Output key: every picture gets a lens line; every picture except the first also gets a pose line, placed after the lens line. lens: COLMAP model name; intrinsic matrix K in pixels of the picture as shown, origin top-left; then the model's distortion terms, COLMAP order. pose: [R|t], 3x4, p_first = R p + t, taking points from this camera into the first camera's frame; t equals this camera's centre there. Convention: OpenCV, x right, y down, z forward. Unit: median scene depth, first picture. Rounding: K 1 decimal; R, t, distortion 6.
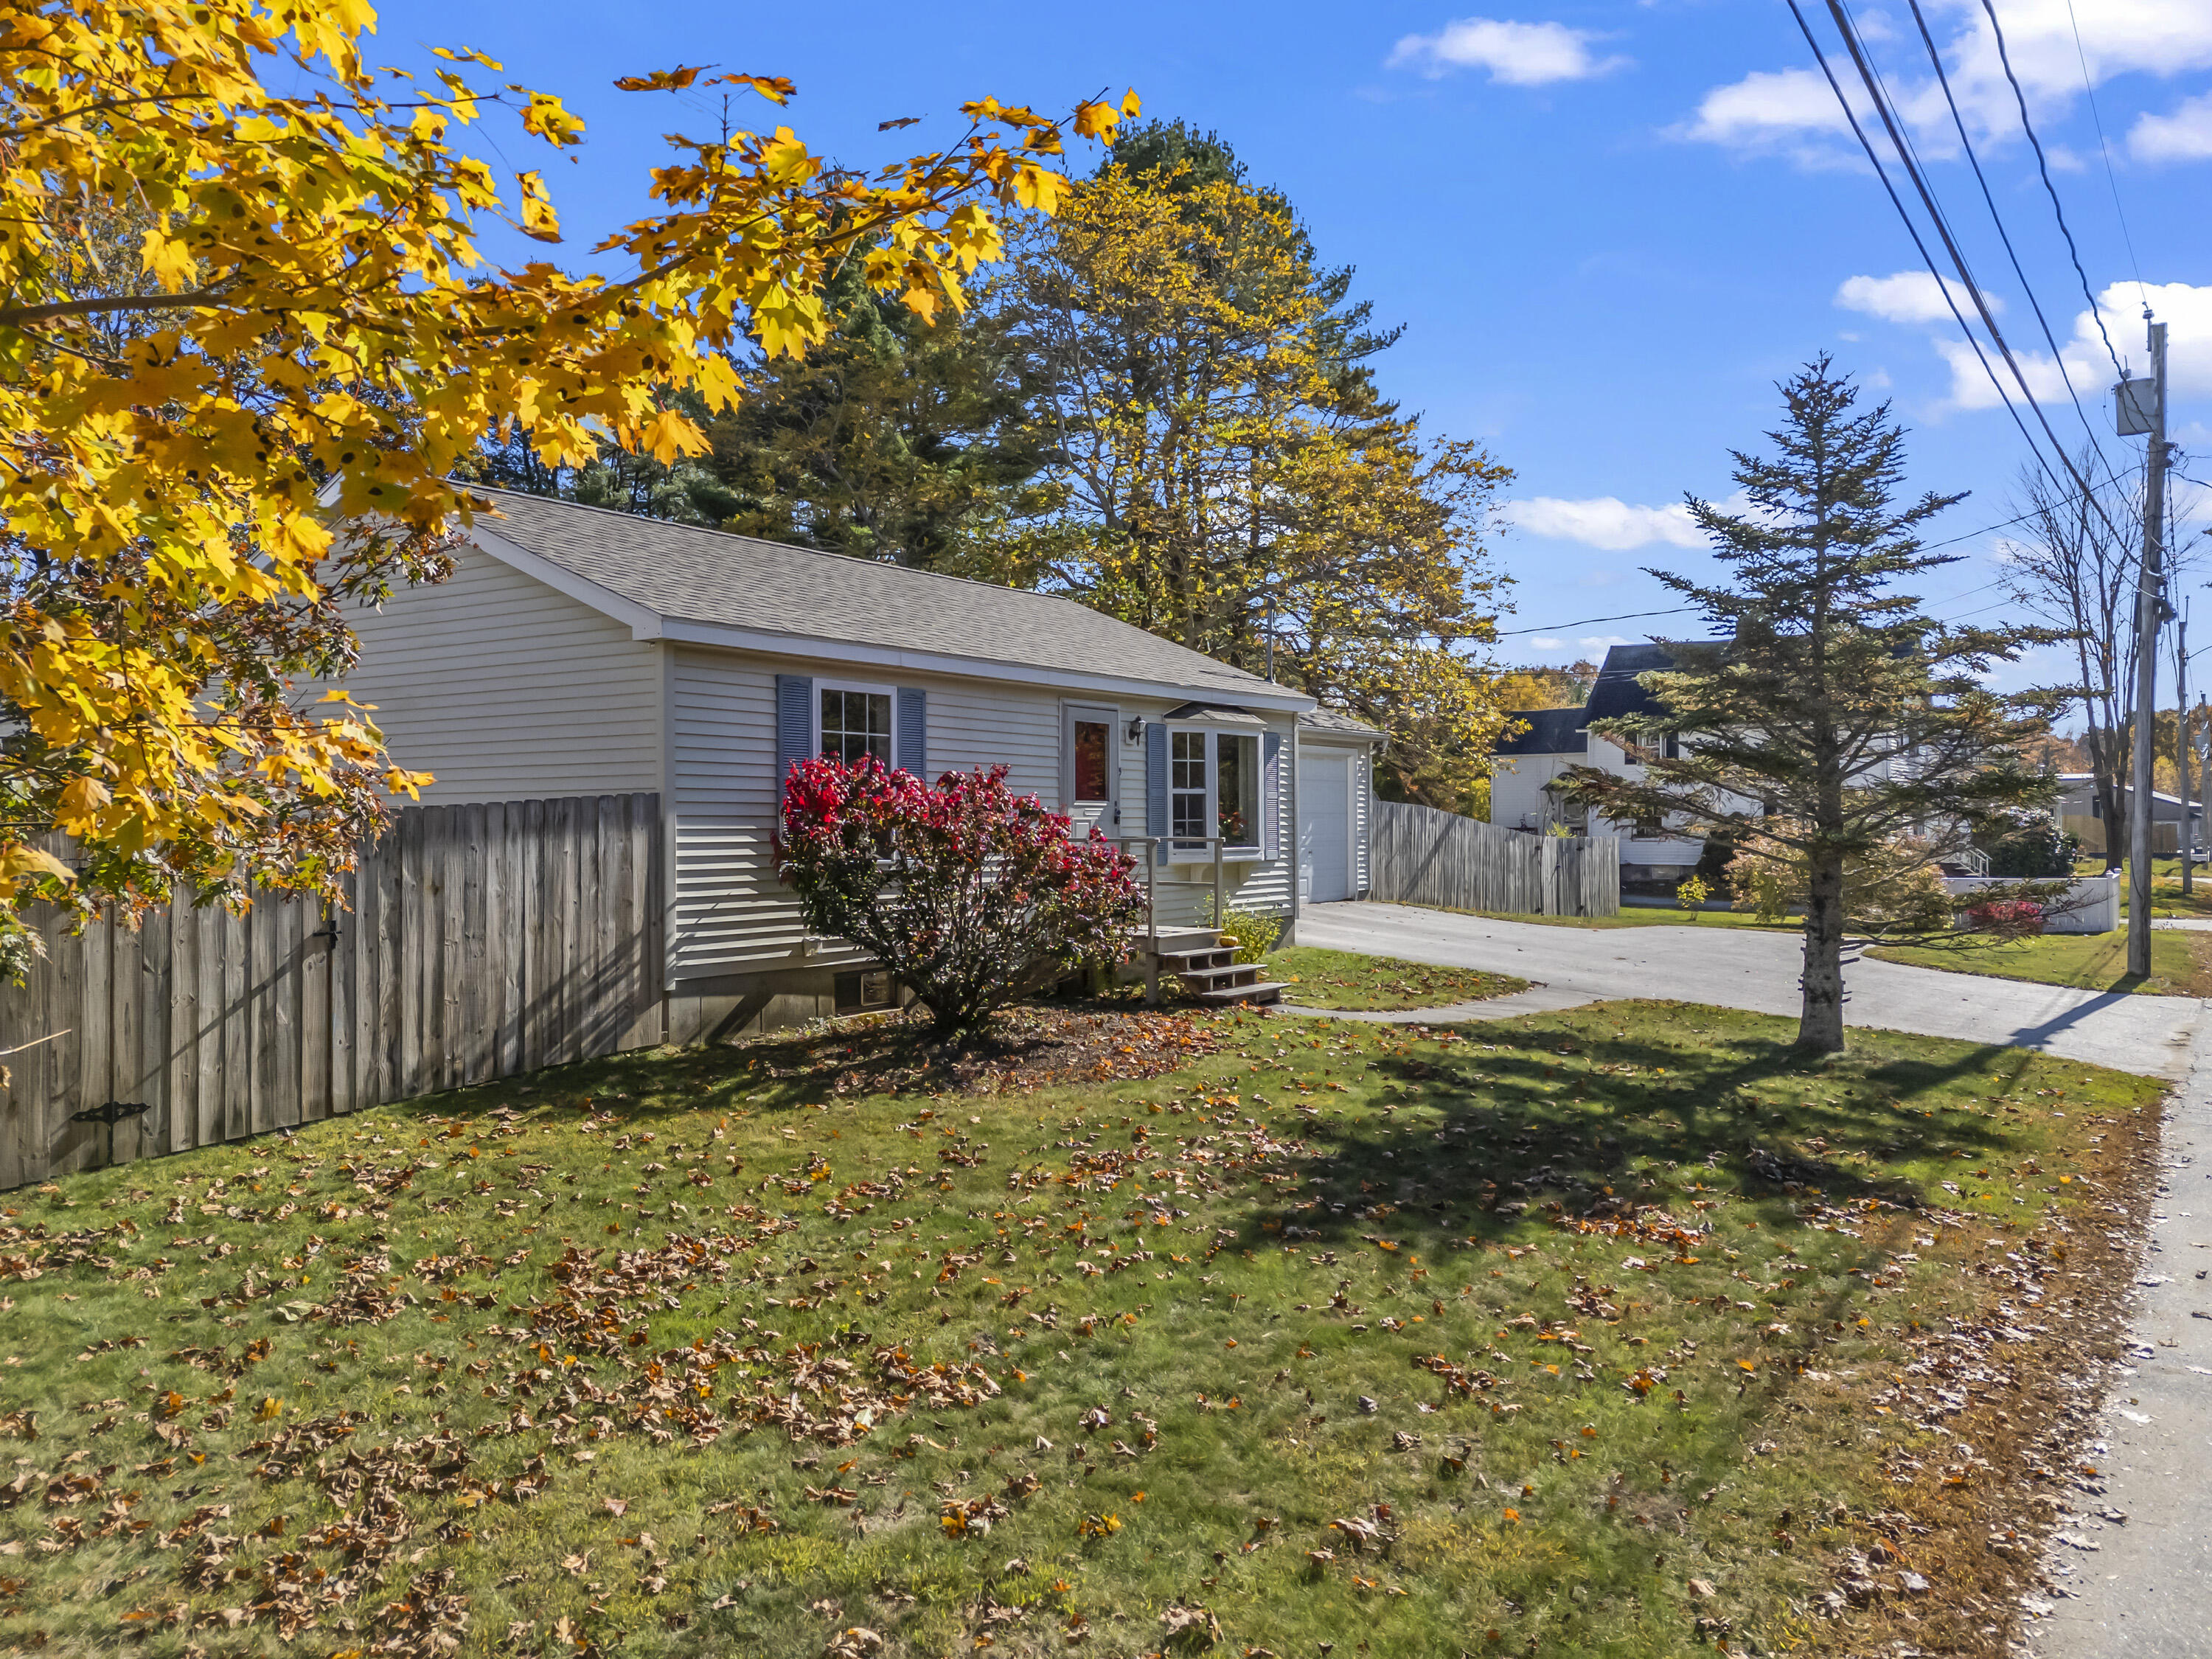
lens RADIAL K [[1636.1, 0, 1093.3], [0, 1636.1, 838.1], [0, 0, 1]] dist [0.062599, -0.036714]
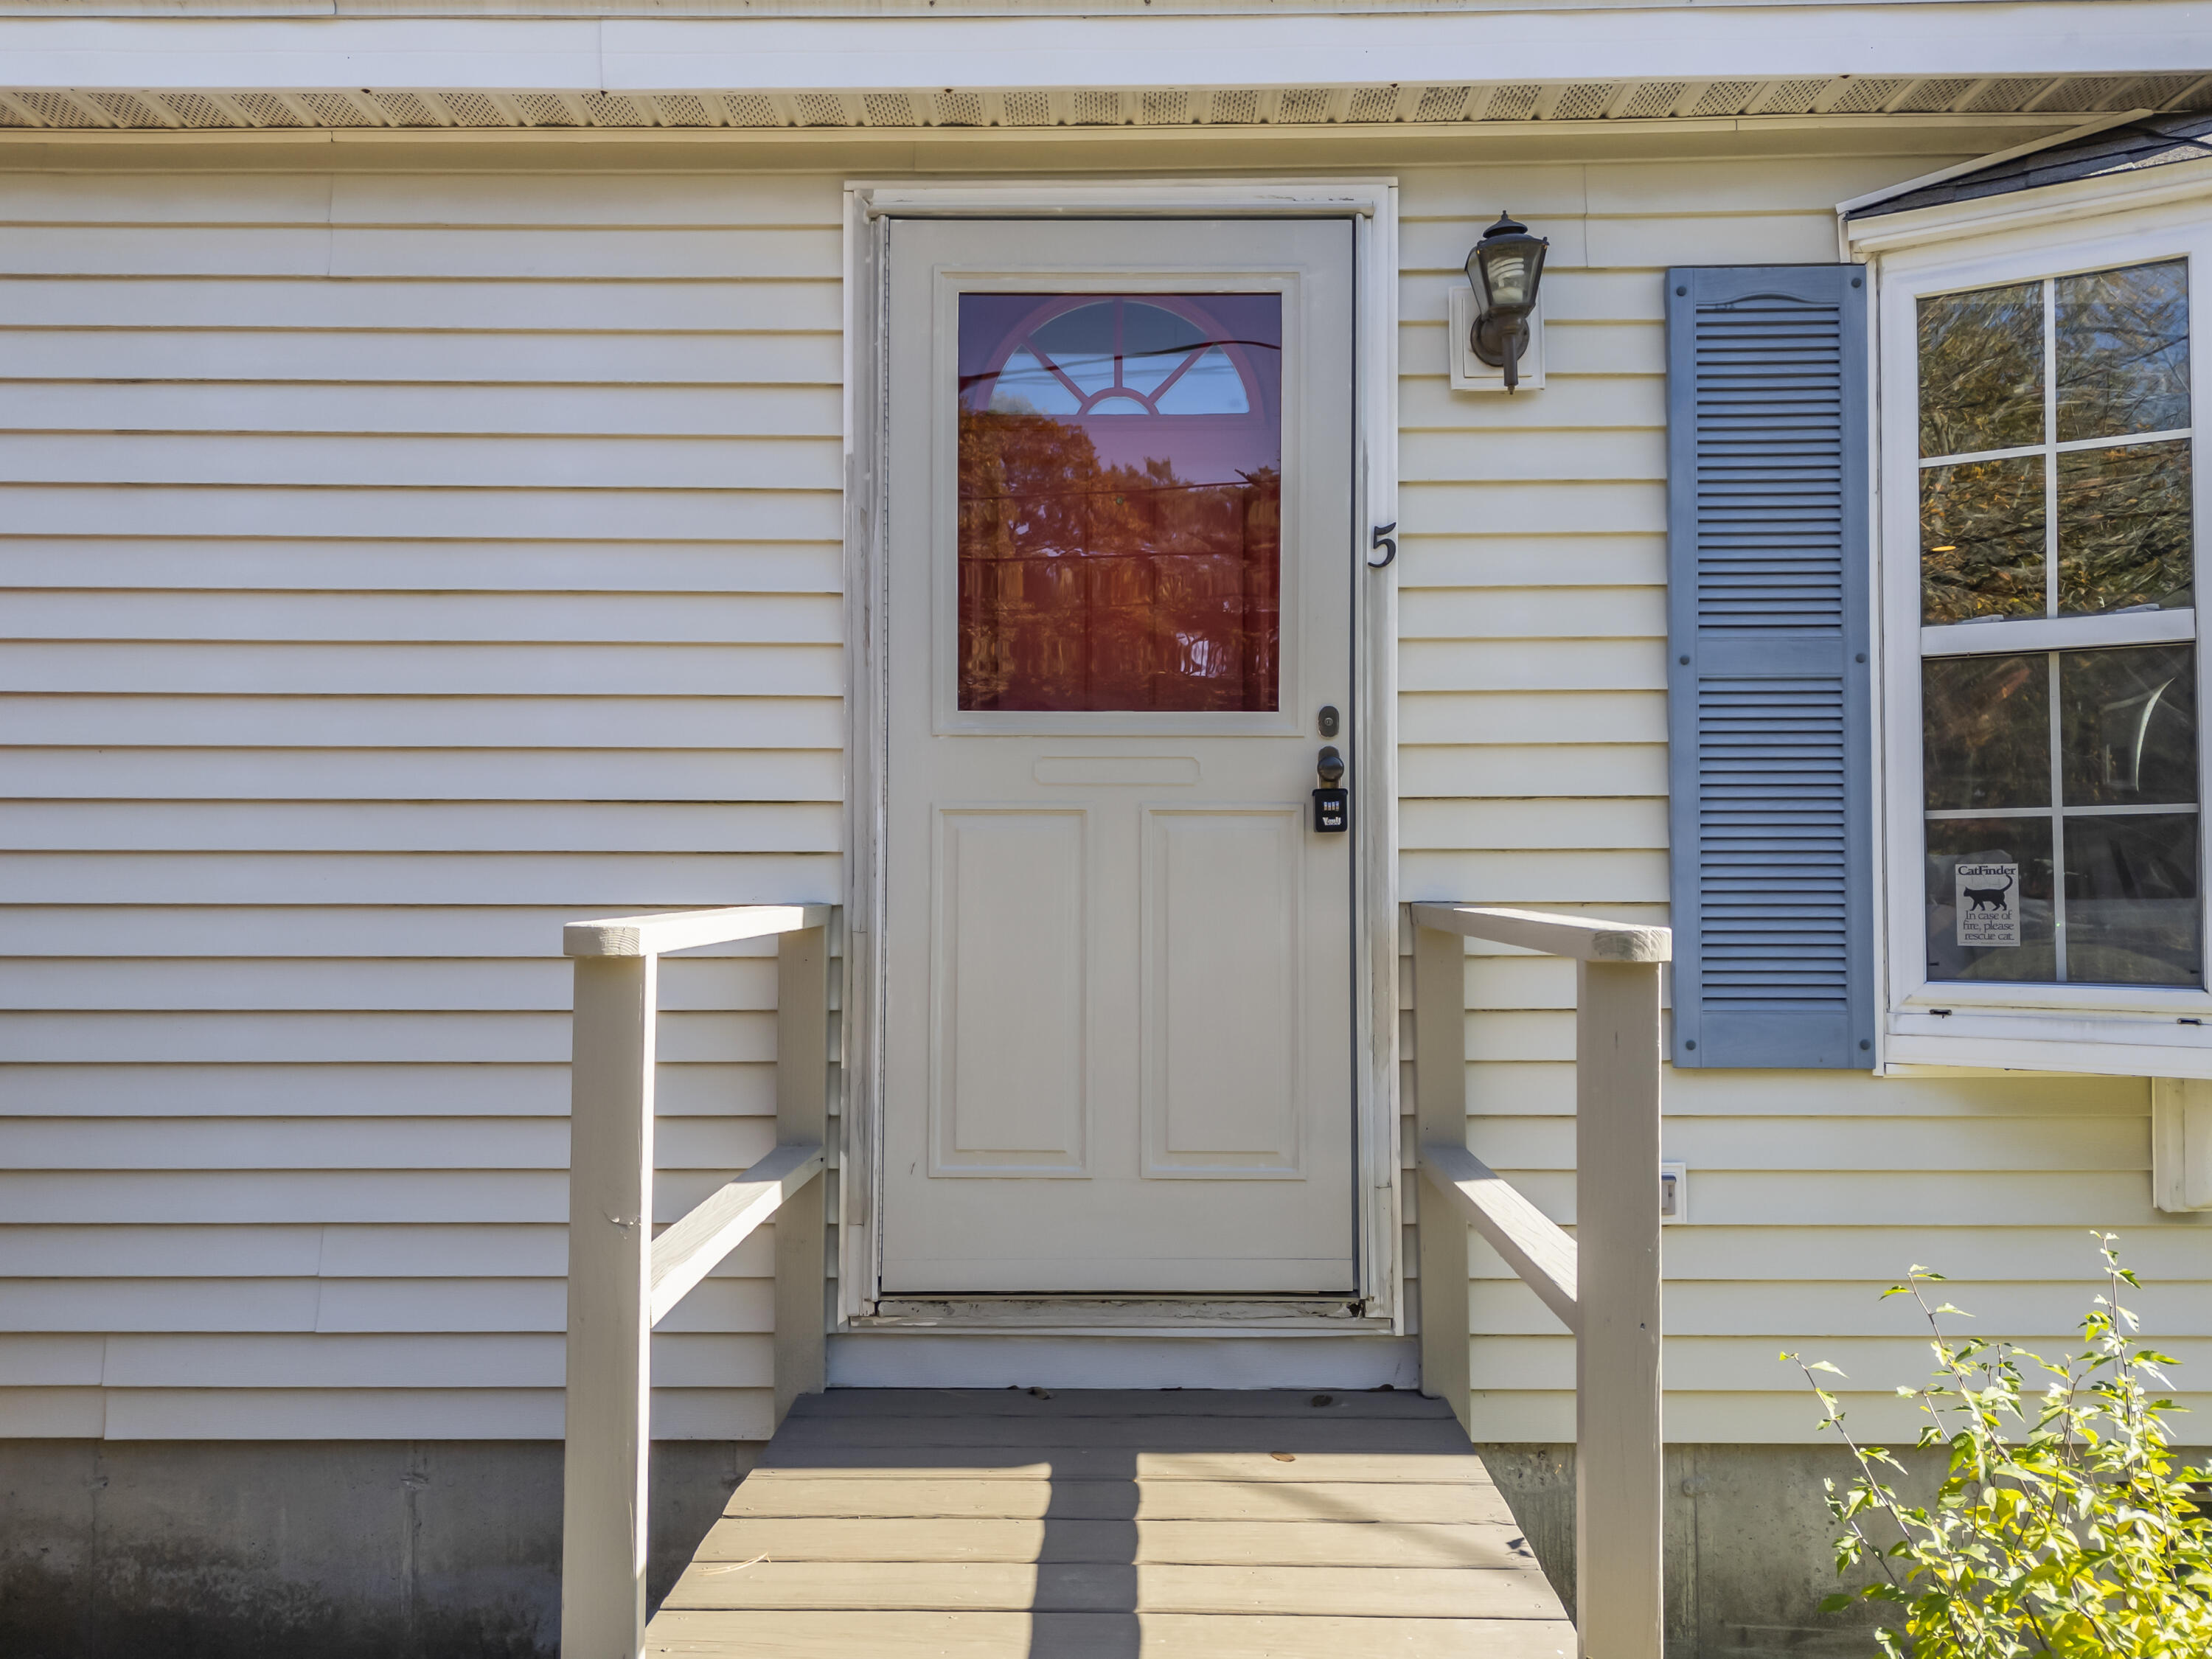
lens RADIAL K [[1636.1, 0, 1107.4], [0, 1636.1, 828.9], [0, 0, 1]] dist [0.062599, -0.036714]
pose [[0.569531, -0.009584, -0.821914, 0.165363], [-0.010069, 0.999776, -0.018636, -0.006075], [0.821908, 0.018889, 0.569306, 0.961838]]
